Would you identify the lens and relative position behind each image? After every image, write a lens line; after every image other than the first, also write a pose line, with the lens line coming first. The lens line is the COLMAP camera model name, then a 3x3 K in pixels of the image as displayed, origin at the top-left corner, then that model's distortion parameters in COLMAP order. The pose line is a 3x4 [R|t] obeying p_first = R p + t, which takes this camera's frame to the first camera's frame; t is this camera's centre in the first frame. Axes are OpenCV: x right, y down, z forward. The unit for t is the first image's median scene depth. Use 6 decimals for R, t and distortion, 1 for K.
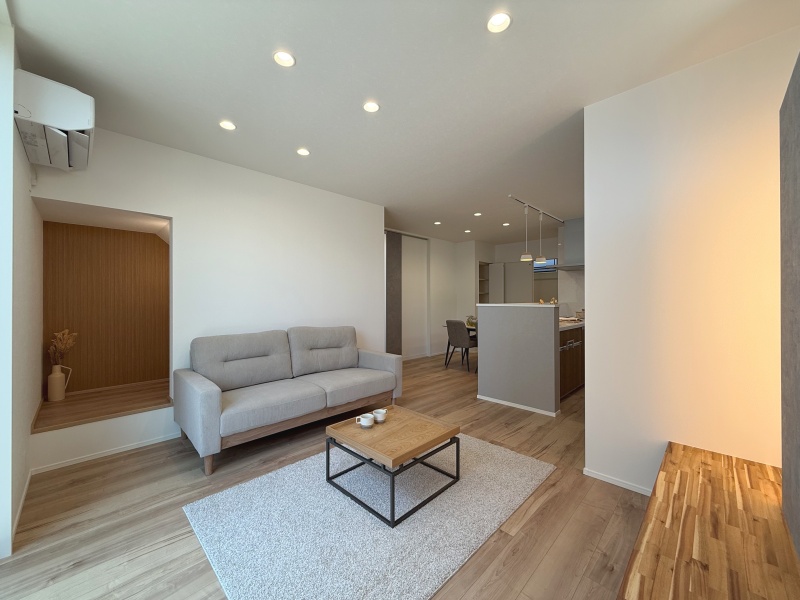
lens RADIAL K [[319.0, 0, 398.1], [0, 319.0, 299.1], [0, 0, 1]] dist [-0.000296, 0.000376]
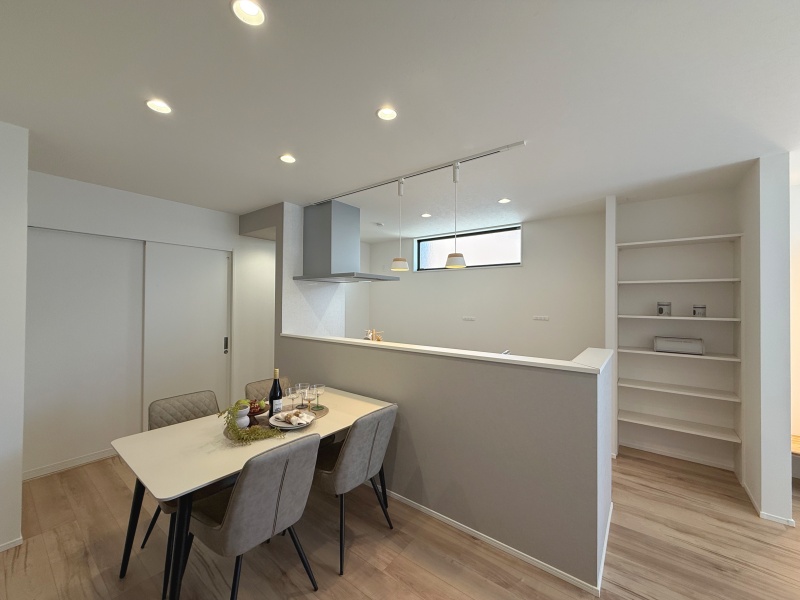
lens RADIAL K [[319.0, 0, 398.1], [0, 319.0, 299.1], [0, 0, 1]] dist [-0.000296, 0.000376]
pose [[-0.130057, 0.008892, 0.991467, -0.166270], [-0.009025, 0.999908, -0.010152, -0.088812], [-0.991465, -0.010269, -0.129965, 1.671207]]
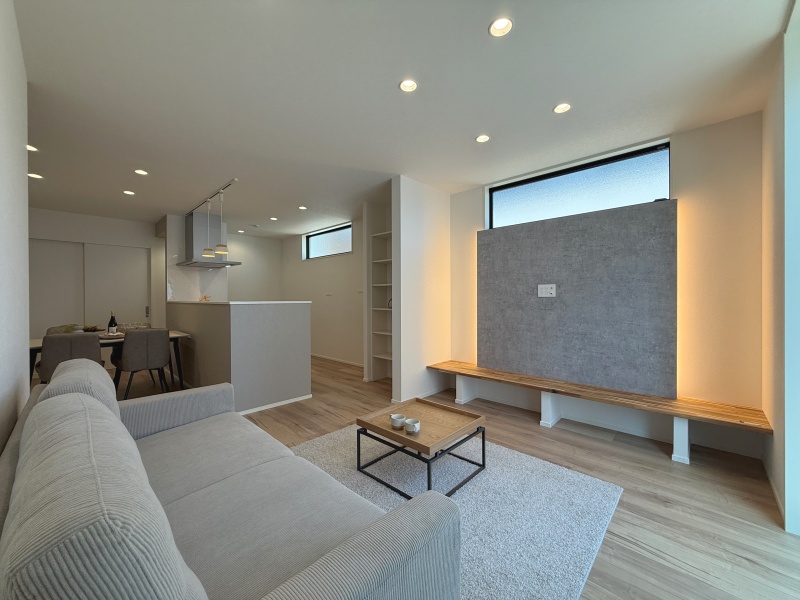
lens RADIAL K [[319.0, 0, 398.1], [0, 319.0, 299.1], [0, 0, 1]] dist [-0.000296, 0.000376]
pose [[-0.018146, -0.004601, 0.999825, -0.720961], [0.001625, 0.999988, 0.004632, 0.006172], [-0.999834, 0.001709, -0.018138, 0.749917]]
